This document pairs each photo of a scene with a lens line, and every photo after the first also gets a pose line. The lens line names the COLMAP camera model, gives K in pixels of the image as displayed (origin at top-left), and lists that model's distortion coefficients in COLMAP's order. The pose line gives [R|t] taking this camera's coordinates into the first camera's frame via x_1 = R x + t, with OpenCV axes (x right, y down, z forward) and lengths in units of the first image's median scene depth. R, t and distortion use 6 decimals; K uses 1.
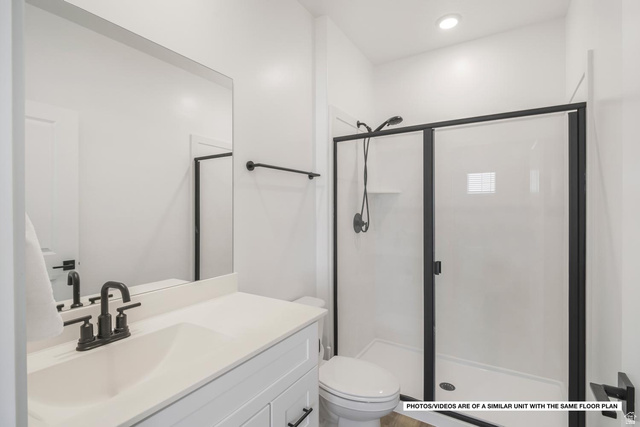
lens RADIAL K [[305.9, 0, 323.1], [0, 305.9, 212.5], [0, 0, 1]] dist [-0.000364, -0.000841]
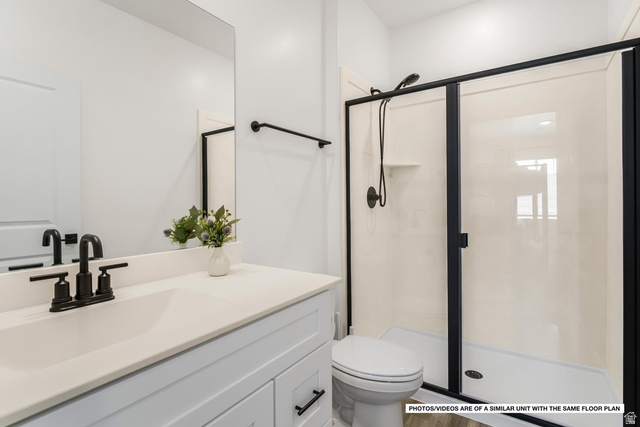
lens RADIAL K [[305.9, 0, 318.0], [0, 305.9, 201.8], [0, 0, 1]] dist [-0.000364, -0.000841]
pose [[0.998278, -0.009761, -0.057842, 0.002026], [0.009368, 0.999931, -0.007048, 0.079184], [0.057906, 0.006494, 0.998301, 0.091472]]
